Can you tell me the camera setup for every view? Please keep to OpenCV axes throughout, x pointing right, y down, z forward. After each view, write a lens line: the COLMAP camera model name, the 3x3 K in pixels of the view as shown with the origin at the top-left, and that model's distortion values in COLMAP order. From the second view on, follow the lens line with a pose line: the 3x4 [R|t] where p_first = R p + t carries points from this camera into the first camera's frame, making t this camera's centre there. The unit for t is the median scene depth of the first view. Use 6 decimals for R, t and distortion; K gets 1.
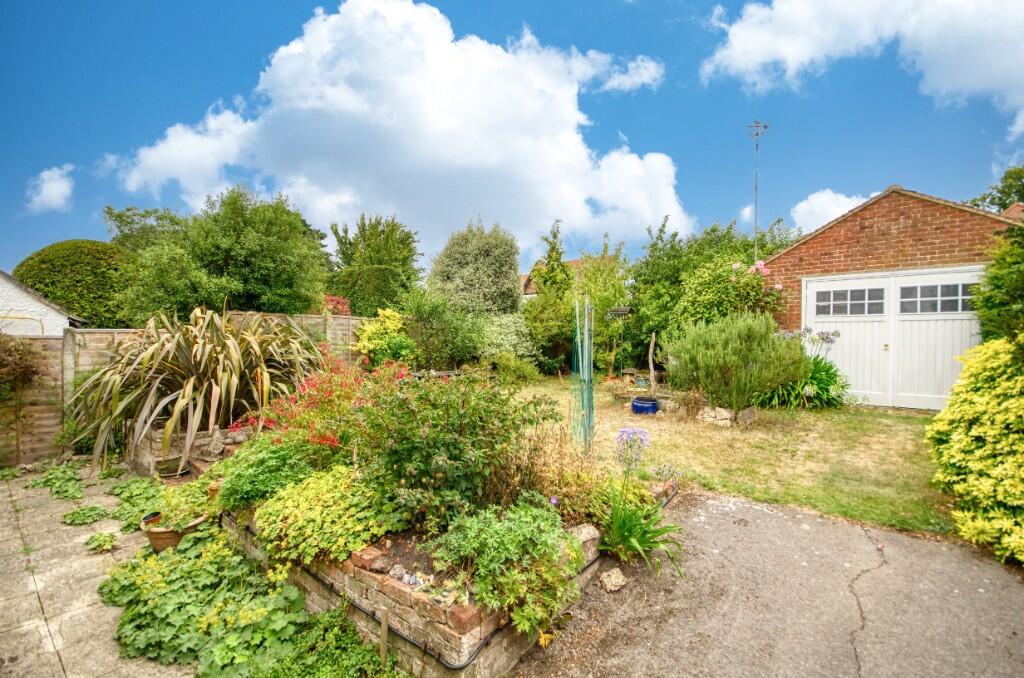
lens RADIAL K [[452.5, 0, 511.0], [0, 452.5, 339.7], [0, 0, 1]] dist [-0.002980, -0.000407]
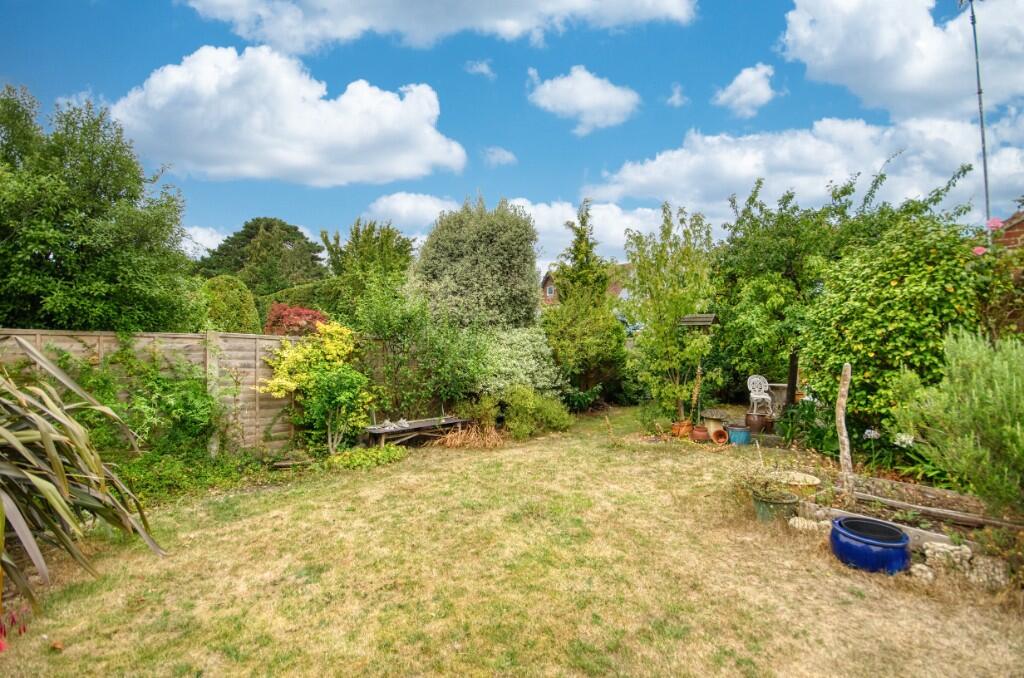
lens RADIAL K [[452.5, 0, 512.9], [0, 452.5, 340.3], [0, 0, 1]] dist [-0.002980, -0.000407]
pose [[0.999832, -0.012023, -0.013865, -0.011217], [0.011584, 0.999442, -0.031339, -0.017094], [0.014234, 0.031173, 0.999413, 0.325108]]
